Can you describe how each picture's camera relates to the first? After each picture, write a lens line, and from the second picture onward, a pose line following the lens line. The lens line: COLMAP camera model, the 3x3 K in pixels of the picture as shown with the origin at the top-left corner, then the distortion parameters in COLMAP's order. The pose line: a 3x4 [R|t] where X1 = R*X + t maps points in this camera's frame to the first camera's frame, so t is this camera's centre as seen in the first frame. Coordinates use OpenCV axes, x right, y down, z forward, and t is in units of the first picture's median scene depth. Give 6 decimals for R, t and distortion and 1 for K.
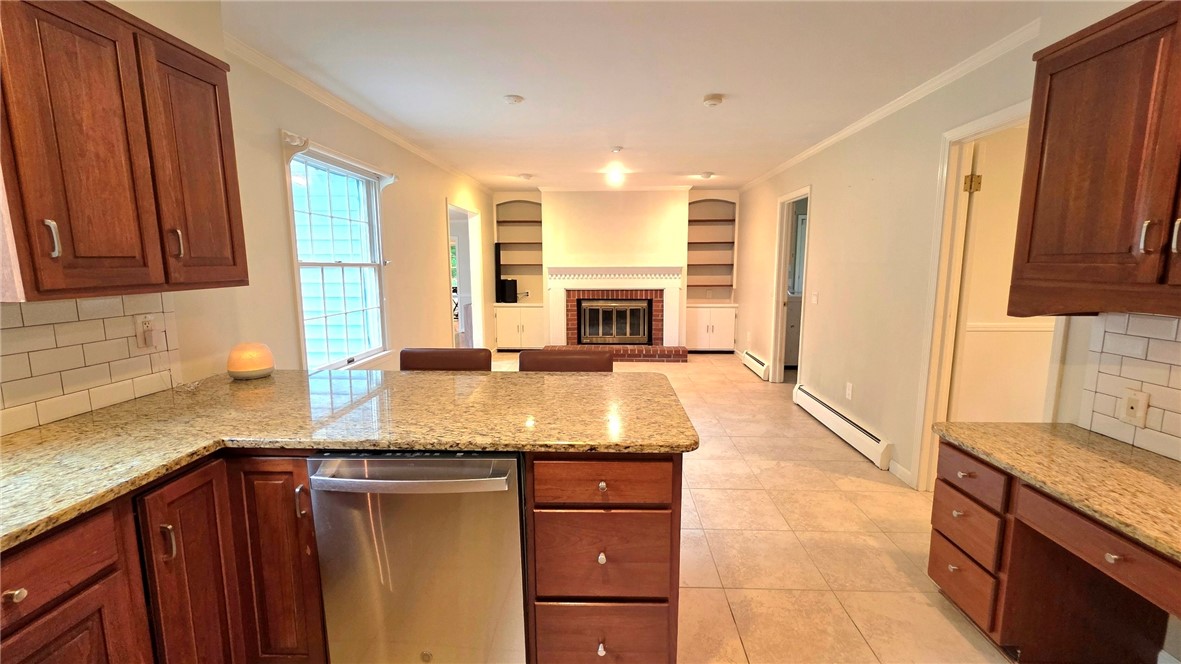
lens RADIAL K [[487.2, 0, 590.5], [0, 487.2, 332.0], [0, 0, 1]] dist [0.000333, 0.000141]
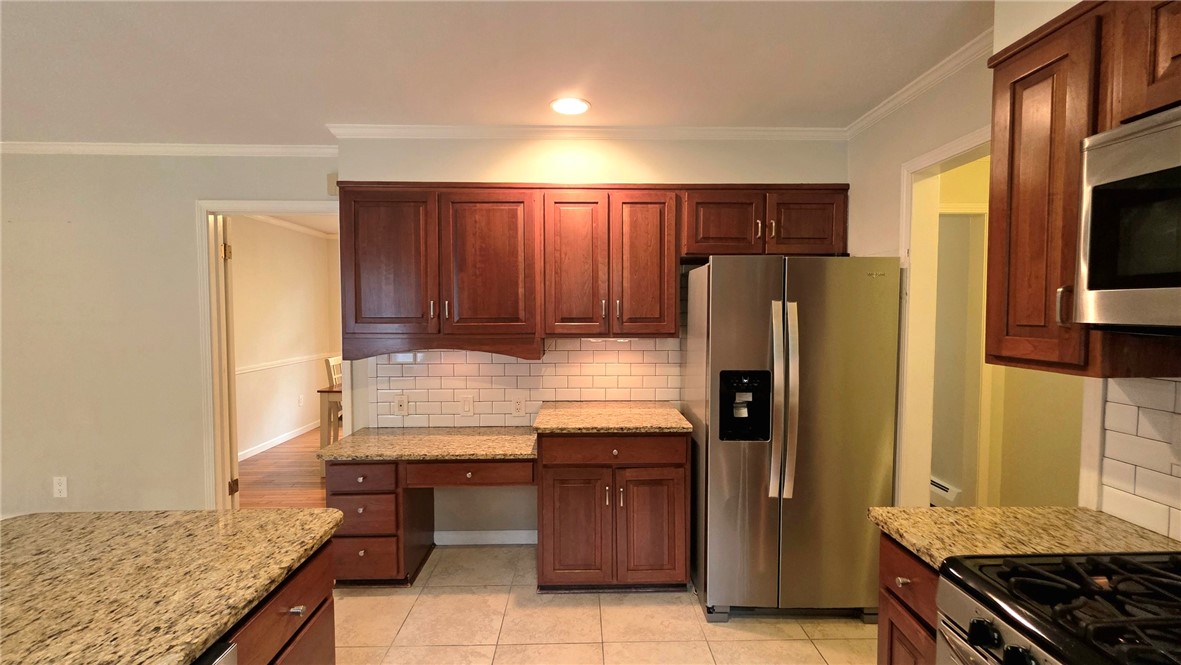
lens RADIAL K [[487.2, 0, 590.5], [0, 487.2, 332.5], [0, 0, 1]] dist [0.000333, 0.000141]
pose [[-0.062934, -0.038389, 0.997279, -0.693424], [0.141729, 0.988789, 0.047006, -0.093594], [-0.987903, 0.144302, -0.056787, 0.446024]]
